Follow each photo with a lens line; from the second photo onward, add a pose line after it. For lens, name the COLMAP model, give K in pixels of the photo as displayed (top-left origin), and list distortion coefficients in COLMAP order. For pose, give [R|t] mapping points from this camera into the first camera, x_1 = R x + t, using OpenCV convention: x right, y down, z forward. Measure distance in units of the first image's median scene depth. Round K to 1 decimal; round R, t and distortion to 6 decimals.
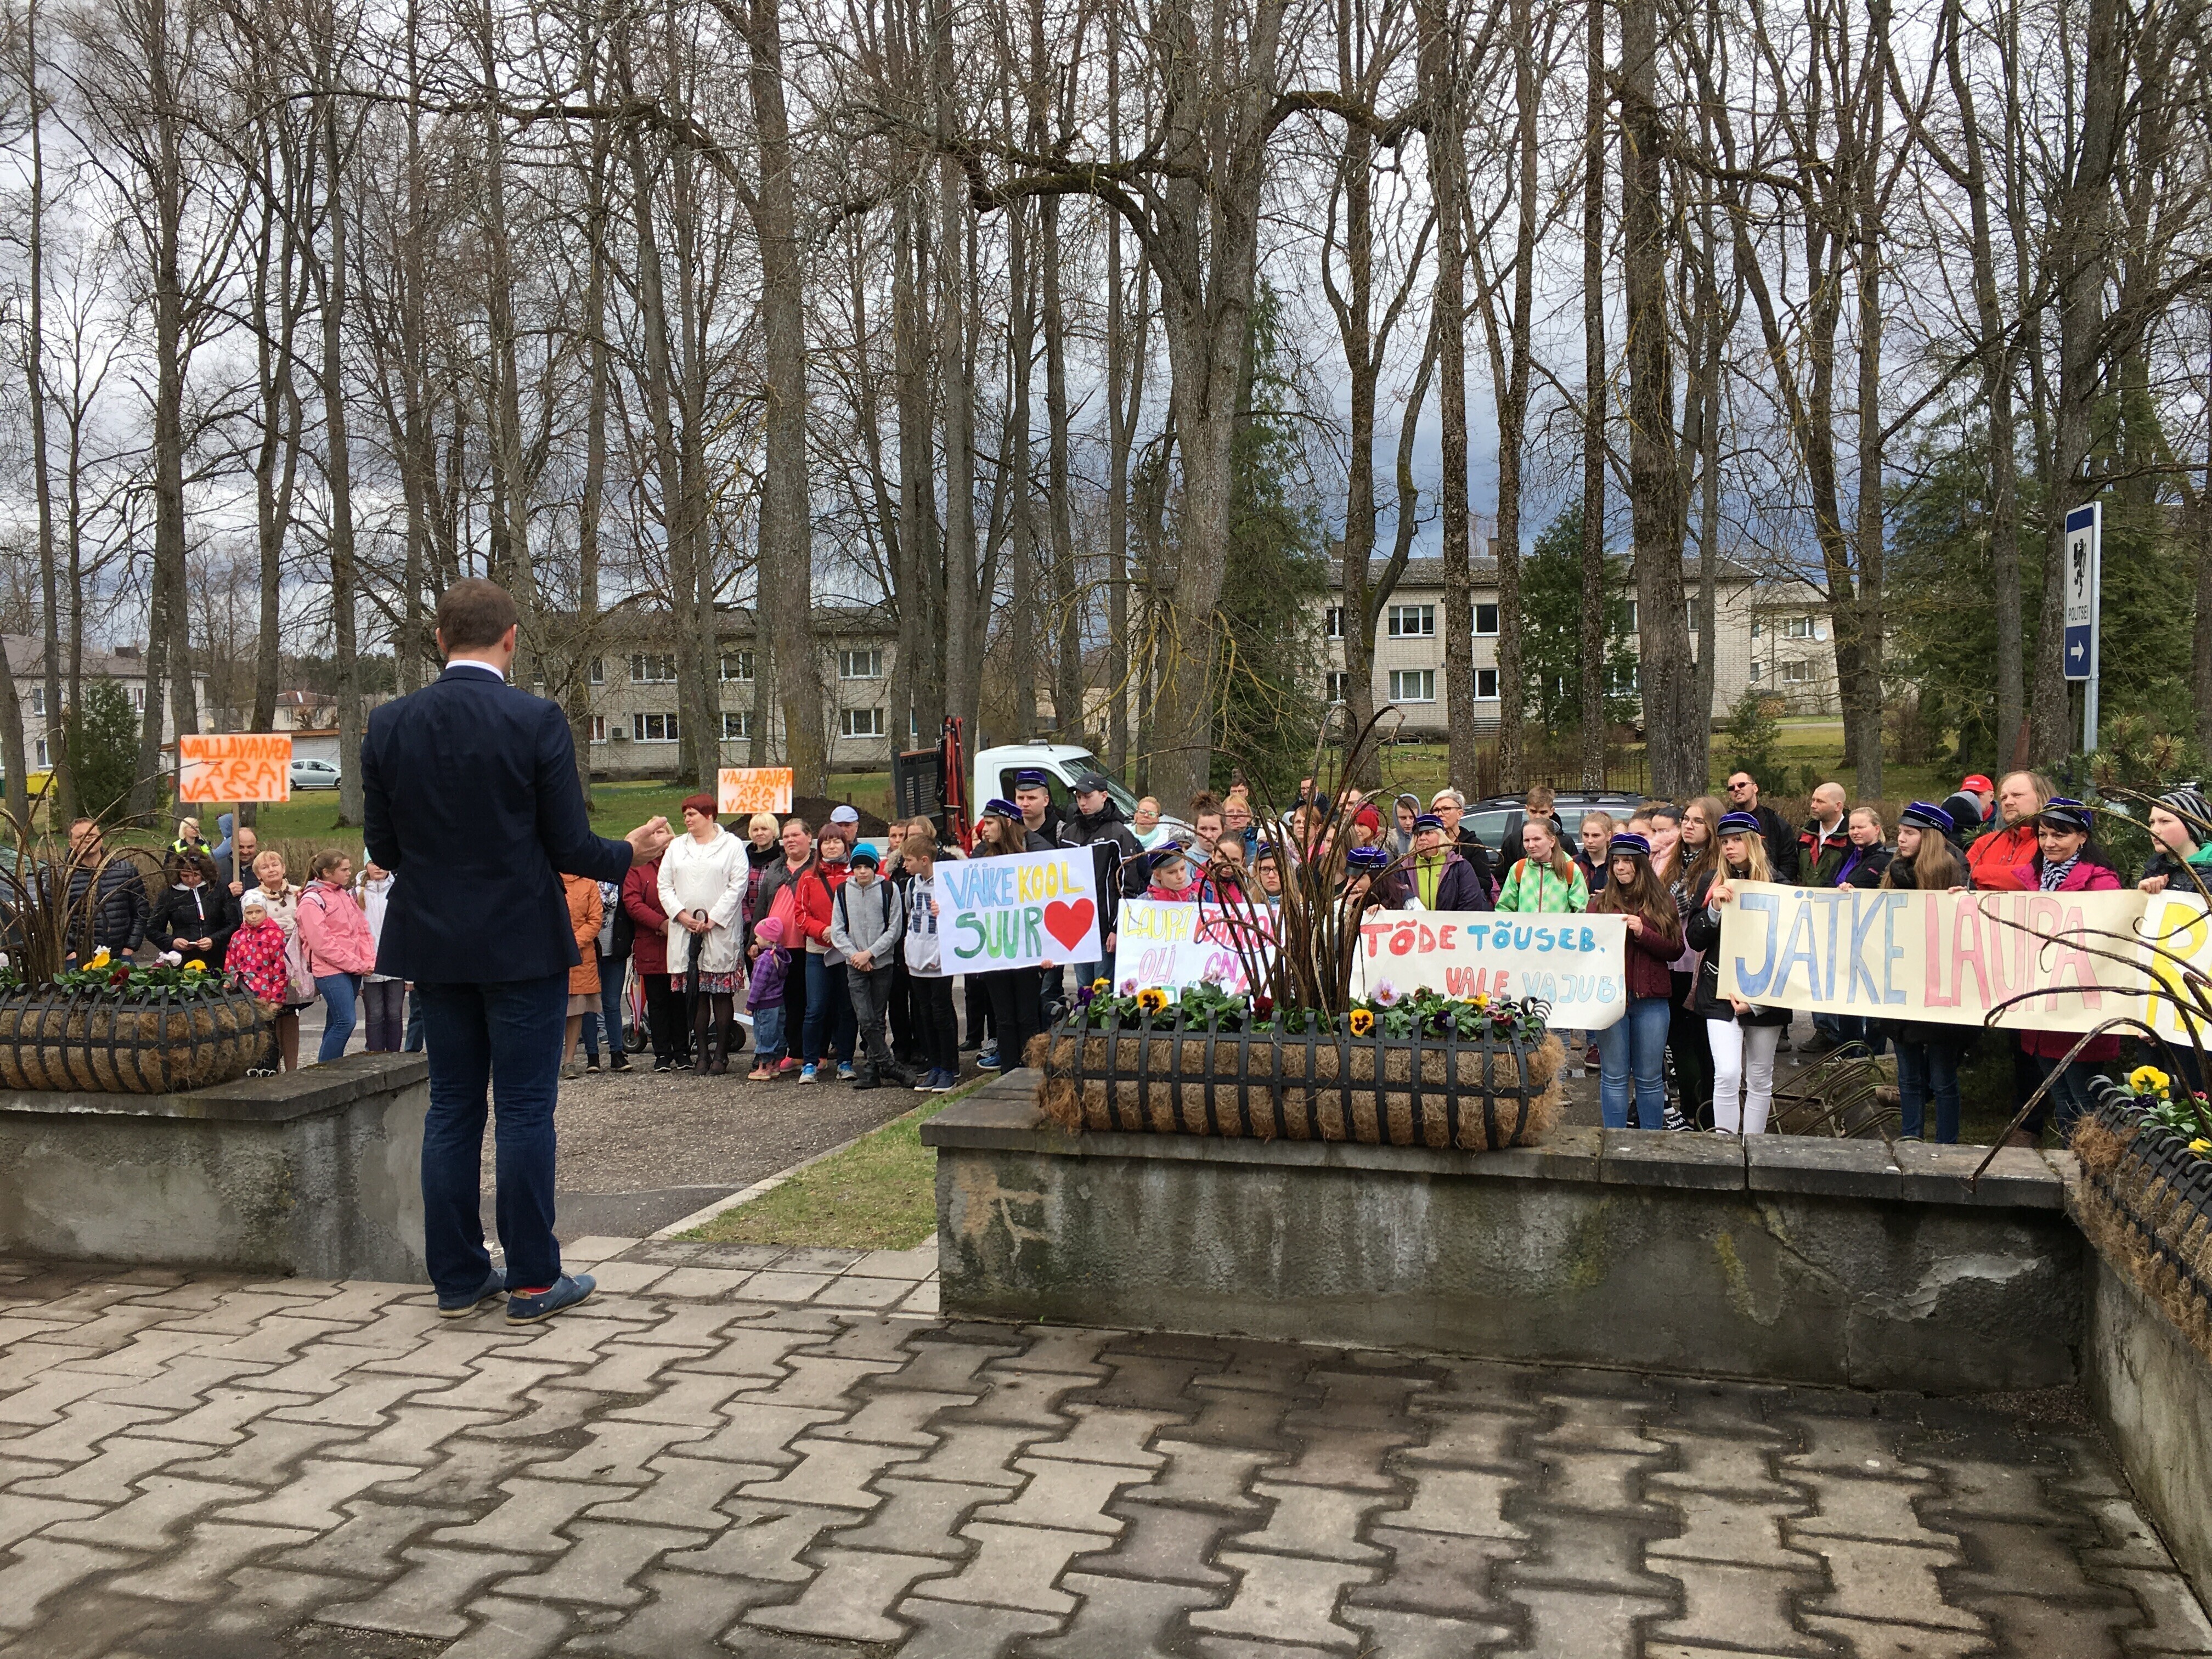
lens RADIAL K [[1870.0, 0, 1132.8], [0, 1870.0, 828.8], [0, 0, 1]] dist [0.079625, -0.111680]
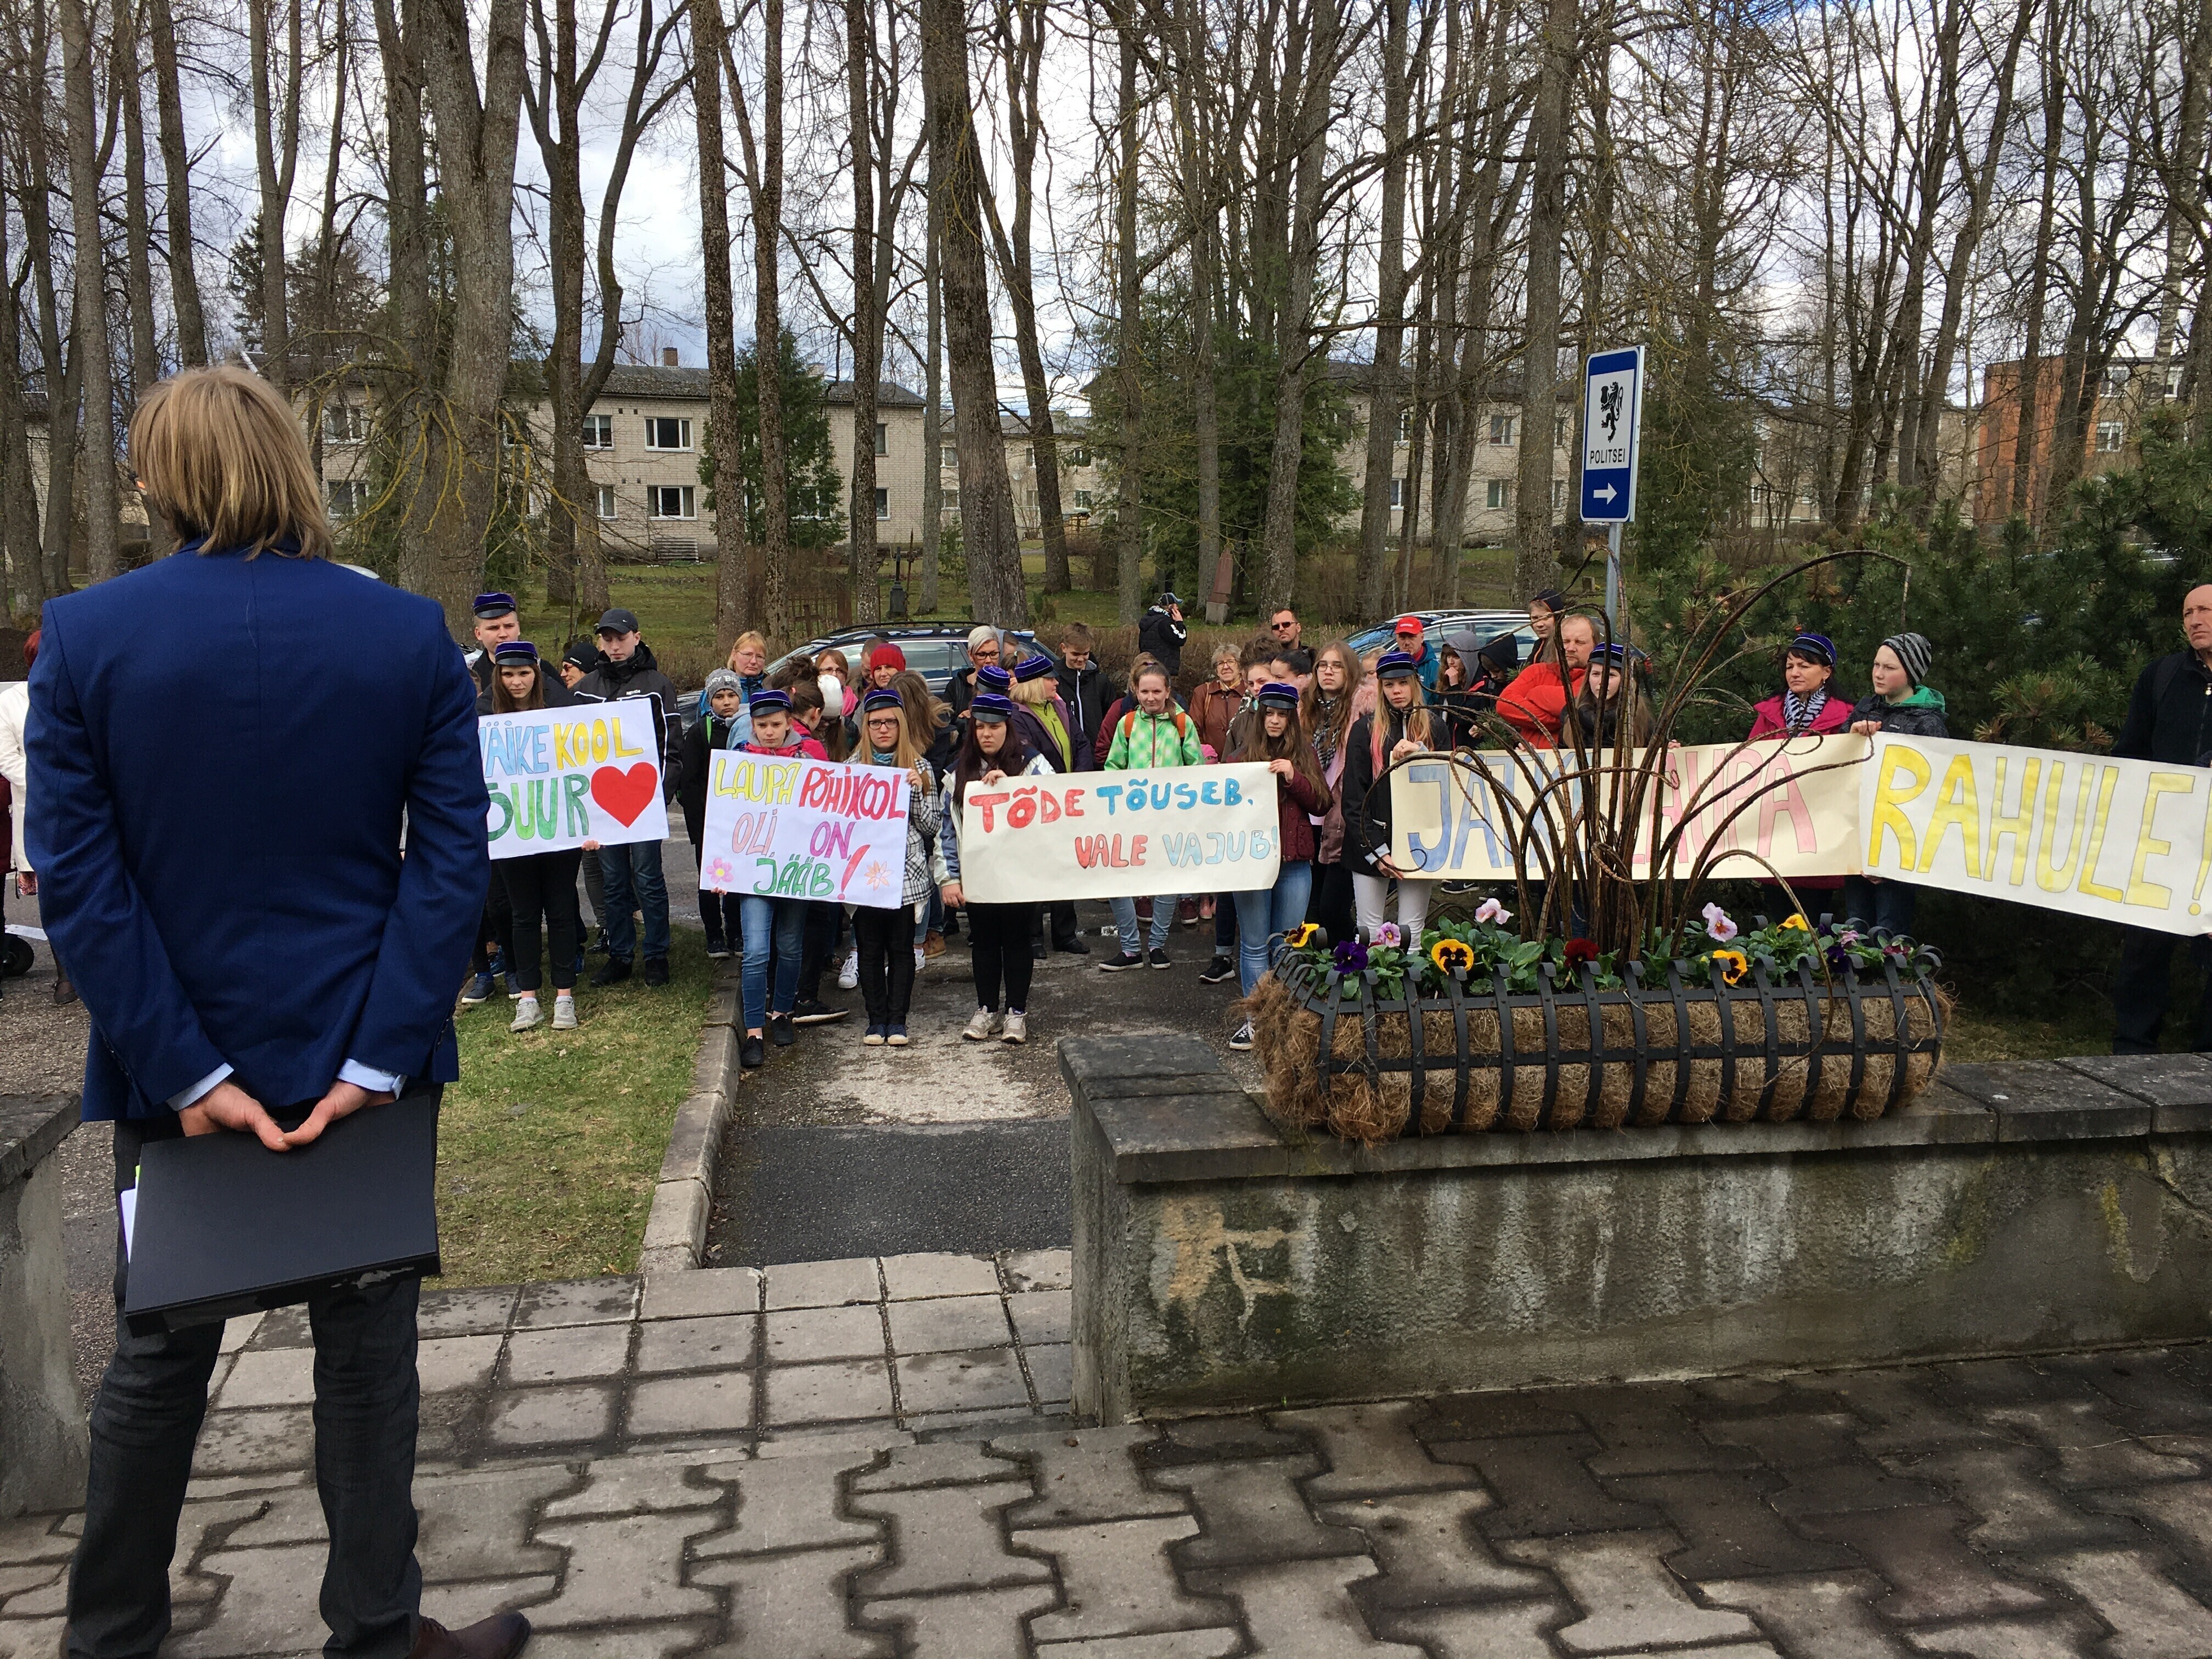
lens RADIAL K [[1870.0, 0, 1132.8], [0, 1870.0, 828.8], [0, 0, 1]] dist [0.079625, -0.111680]
pose [[0.902871, -0.046246, 0.427416, -0.416049], [0.005933, 0.995443, 0.095173, -0.026799], [-0.429870, -0.083393, 0.899032, 0.413849]]
